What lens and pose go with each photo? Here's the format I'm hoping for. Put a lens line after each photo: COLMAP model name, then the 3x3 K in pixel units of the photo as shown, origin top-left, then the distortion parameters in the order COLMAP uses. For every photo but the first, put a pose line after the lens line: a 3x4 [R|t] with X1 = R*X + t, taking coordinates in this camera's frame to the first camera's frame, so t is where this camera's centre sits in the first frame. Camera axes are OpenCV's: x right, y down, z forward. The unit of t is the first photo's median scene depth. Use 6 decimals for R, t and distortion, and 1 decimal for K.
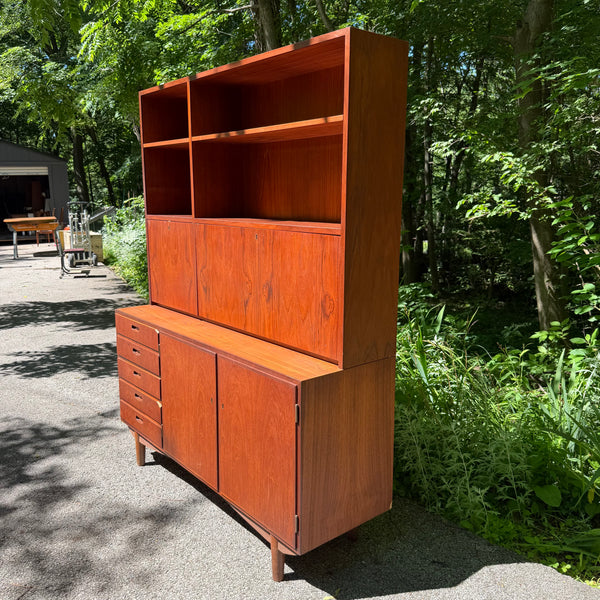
lens RADIAL K [[560.5, 0, 300.0], [0, 560.5, 300.0], [0, 0, 1]] dist [0.148320, -0.300145]
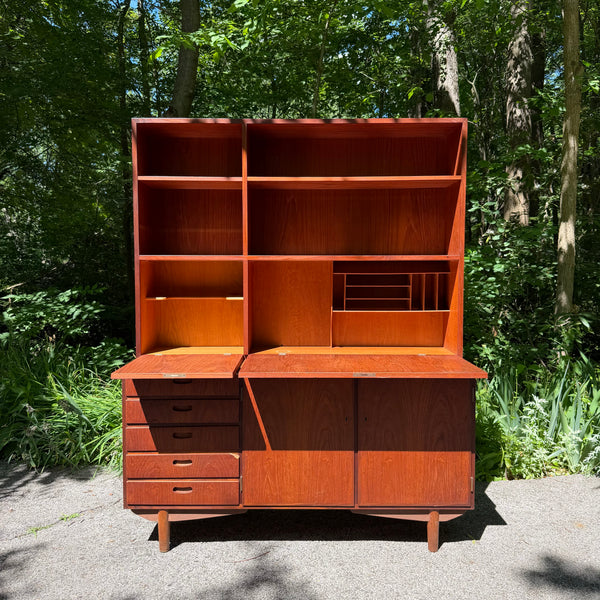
lens RADIAL K [[560.5, 0, 300.0], [0, 560.5, 300.0], [0, 0, 1]] dist [0.148320, -0.300145]
pose [[0.642220, -0.047921, 0.765021, -1.021291], [0.144714, 0.987676, -0.059616, 0.006078], [-0.752736, 0.148996, 0.641240, 0.349249]]
